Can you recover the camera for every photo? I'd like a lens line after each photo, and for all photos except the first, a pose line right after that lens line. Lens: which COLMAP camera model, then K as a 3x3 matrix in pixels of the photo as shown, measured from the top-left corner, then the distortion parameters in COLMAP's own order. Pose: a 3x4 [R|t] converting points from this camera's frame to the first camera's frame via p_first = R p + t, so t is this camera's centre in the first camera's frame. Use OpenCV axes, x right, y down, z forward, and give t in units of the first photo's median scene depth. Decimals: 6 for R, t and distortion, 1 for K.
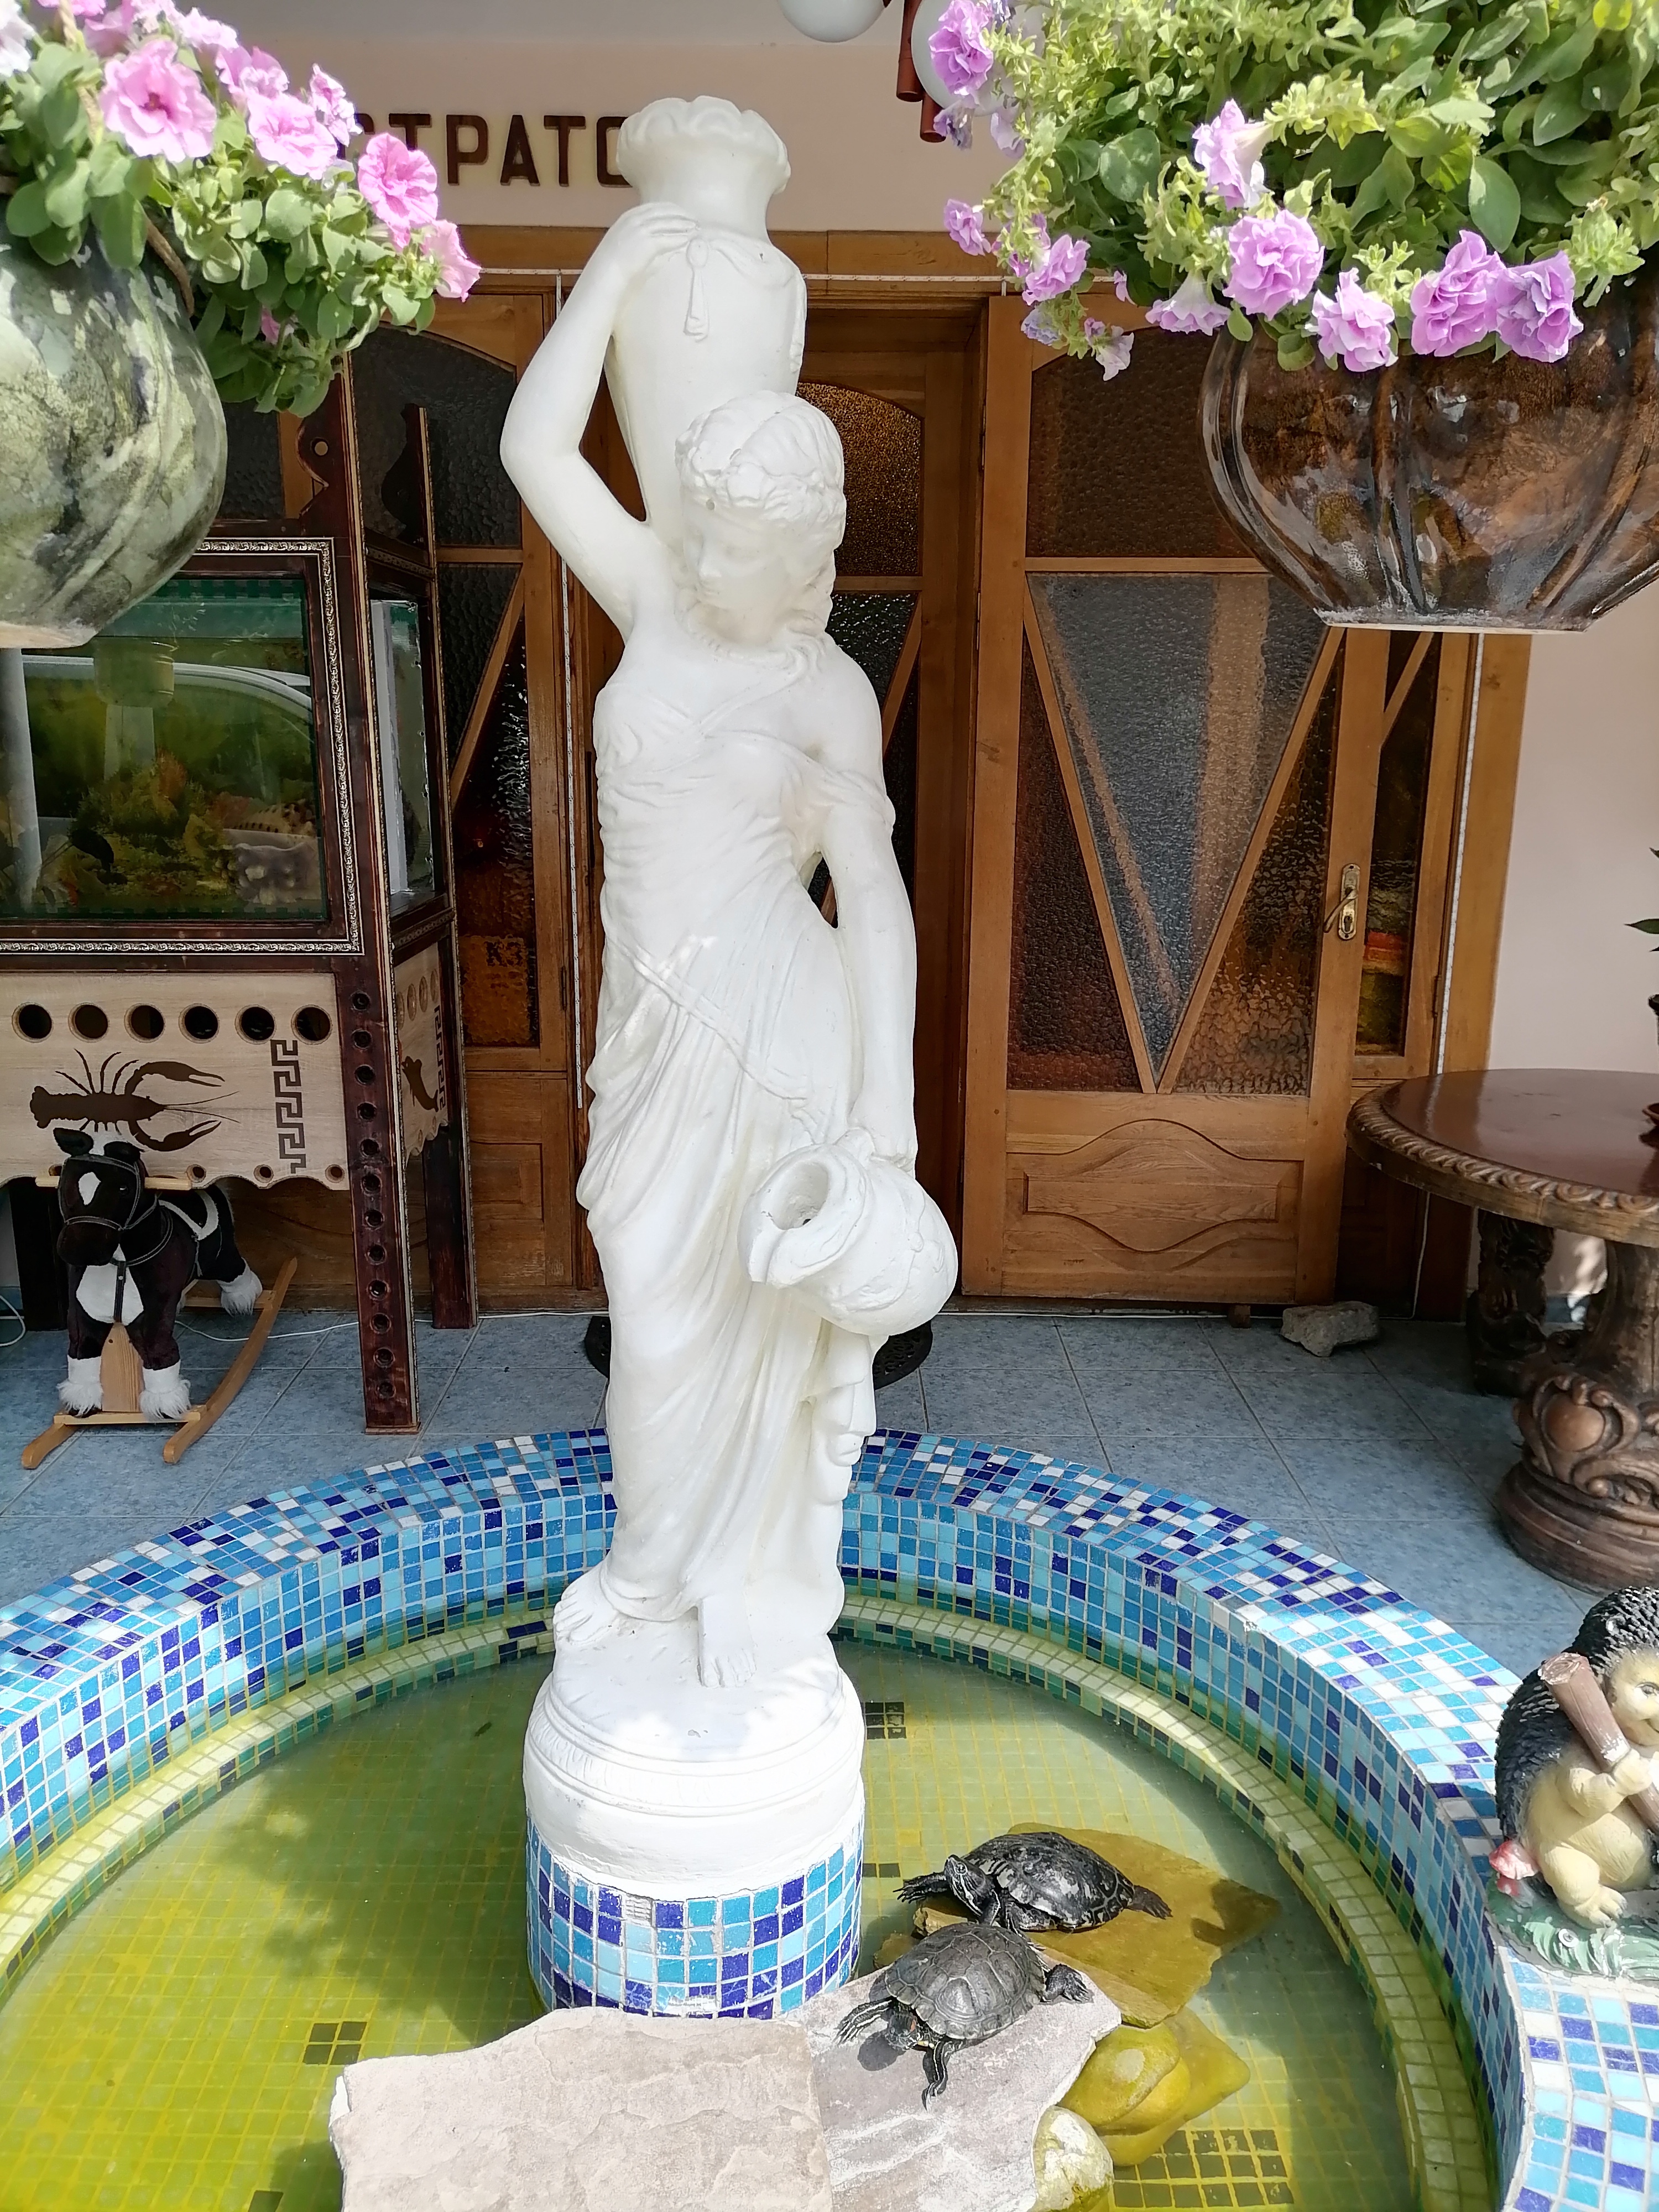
lens RADIAL K [[1743.4, 0, 812.8], [0, 1743.4, 1109.1], [0, 0, 1]] dist [0.050079, -0.070449]
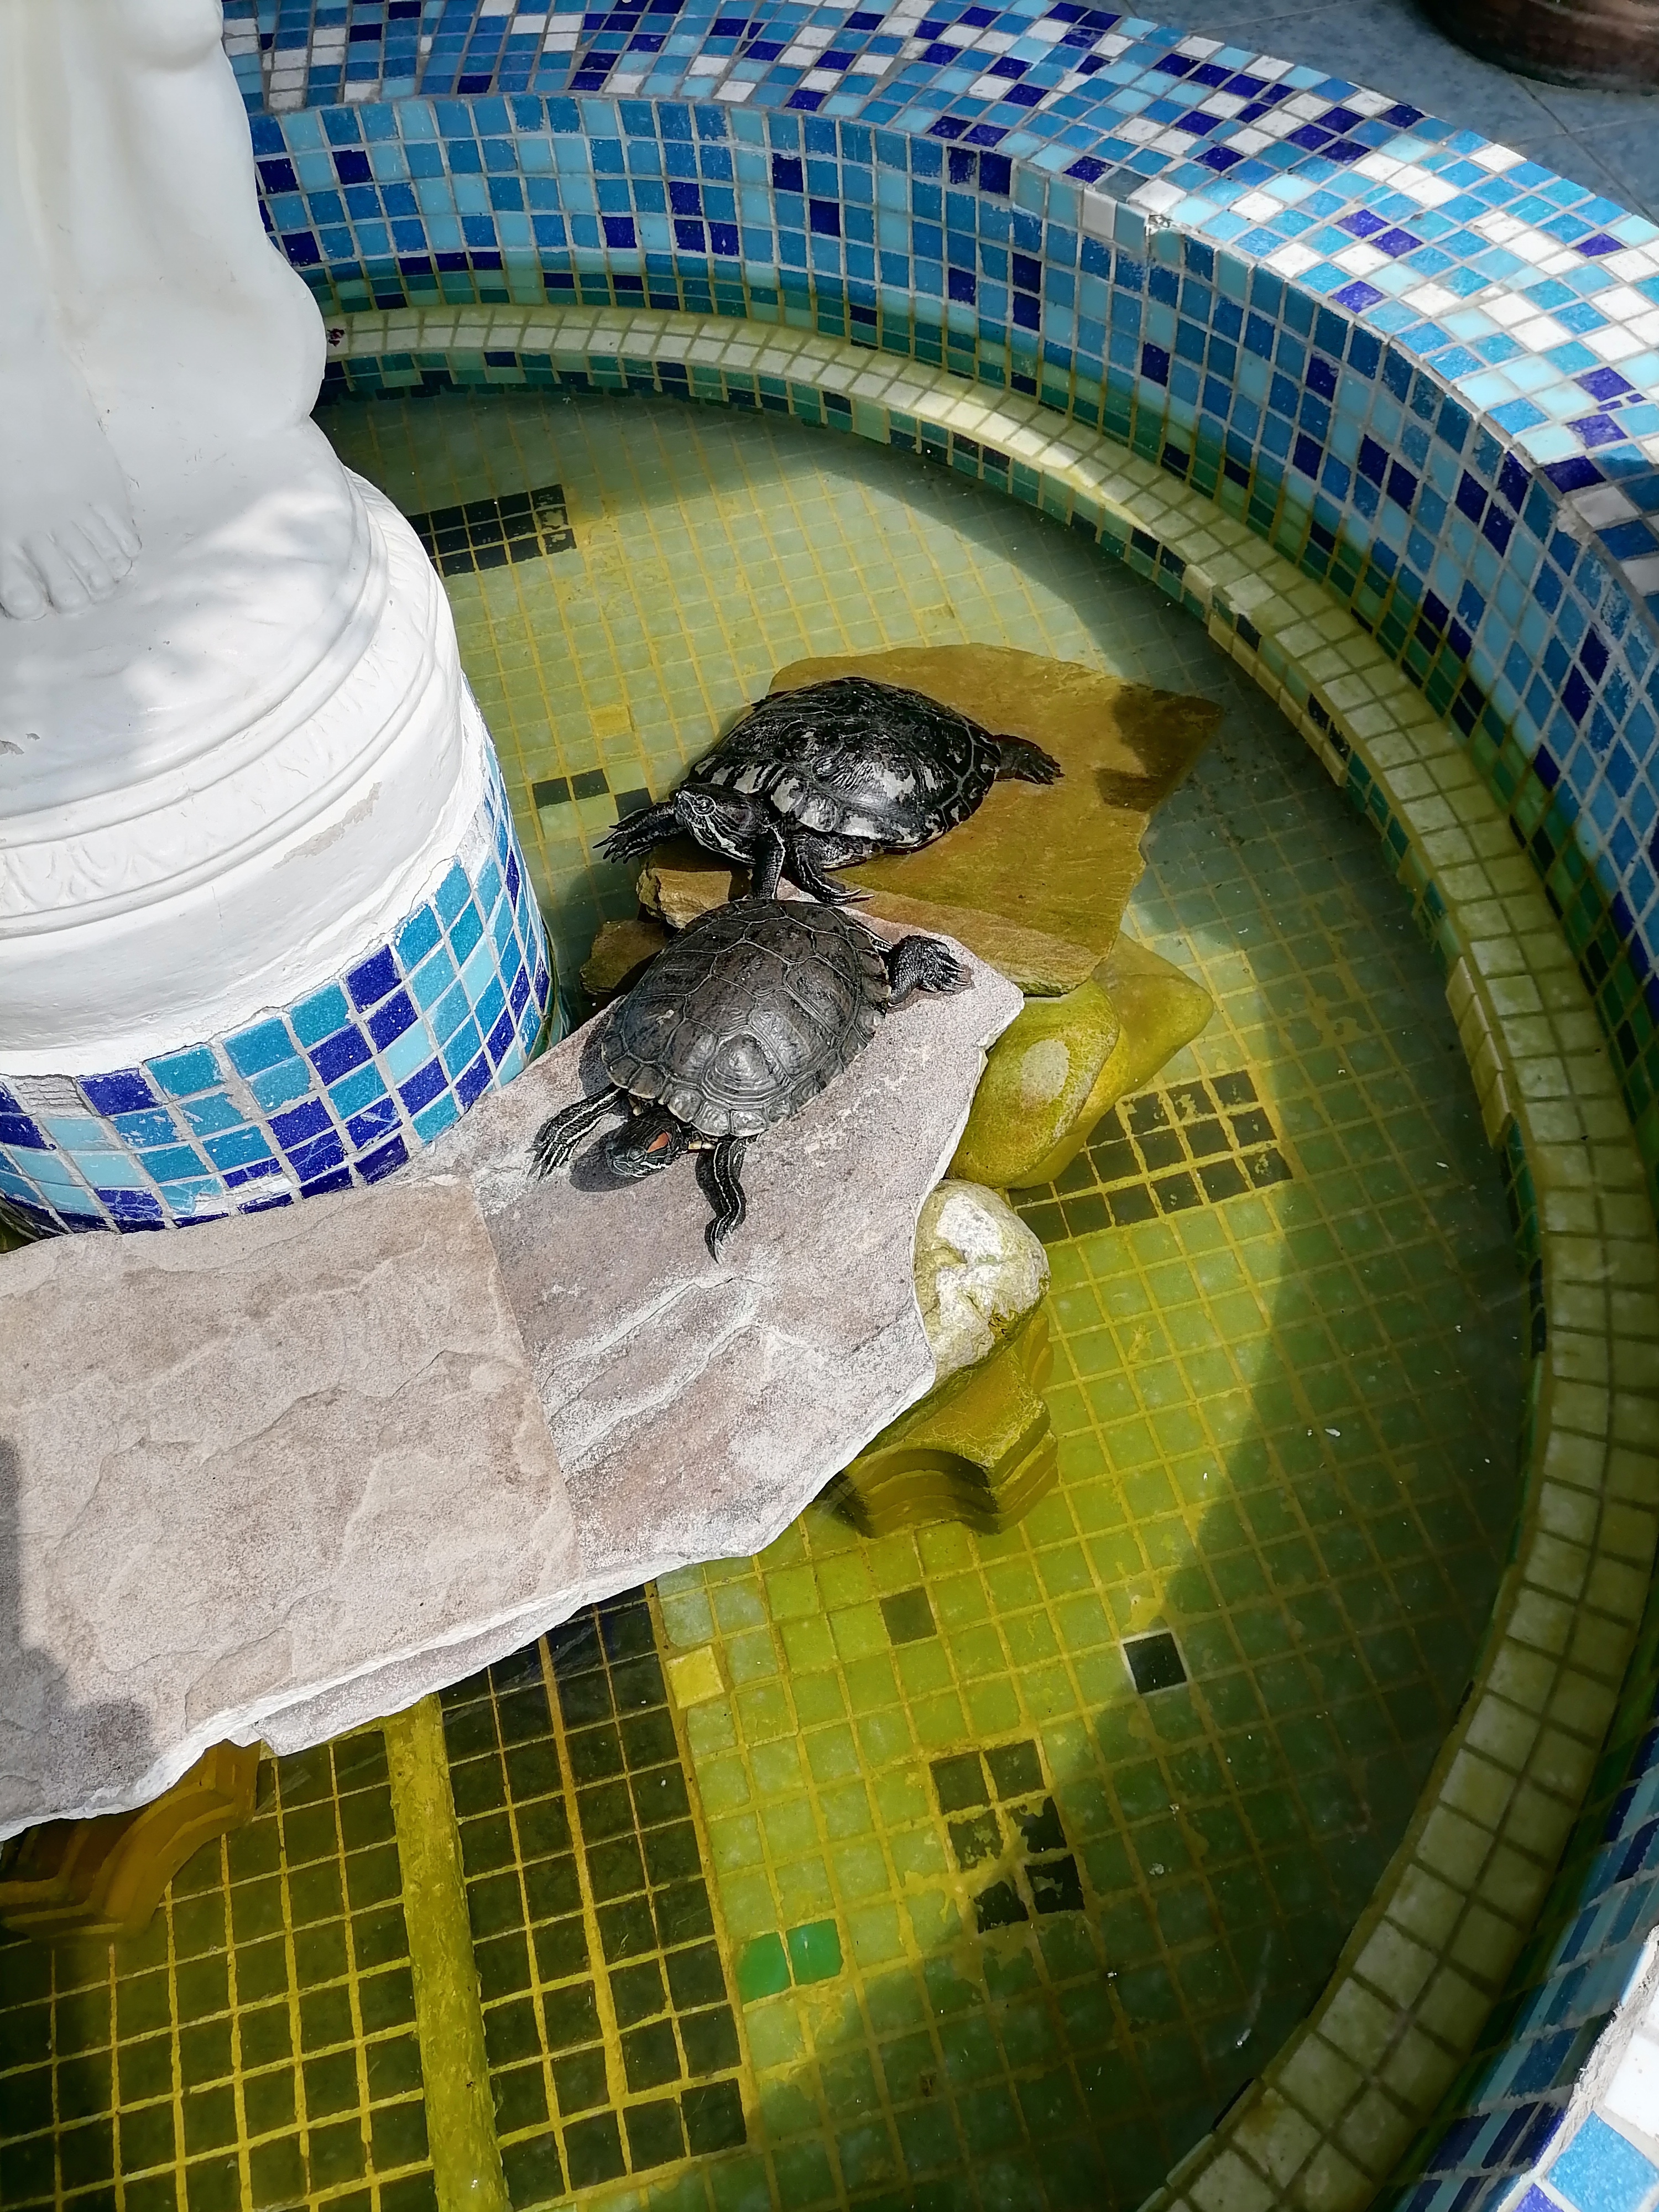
lens RADIAL K [[1743.4, 0, 812.8], [0, 1743.4, 1109.1], [0, 0, 1]] dist [0.050079, -0.070449]
pose [[0.970761, -0.227513, 0.076553, 0.046971], [0.122524, 0.743858, 0.657011, 0.133642], [-0.206423, -0.628421, 0.749984, 0.460268]]
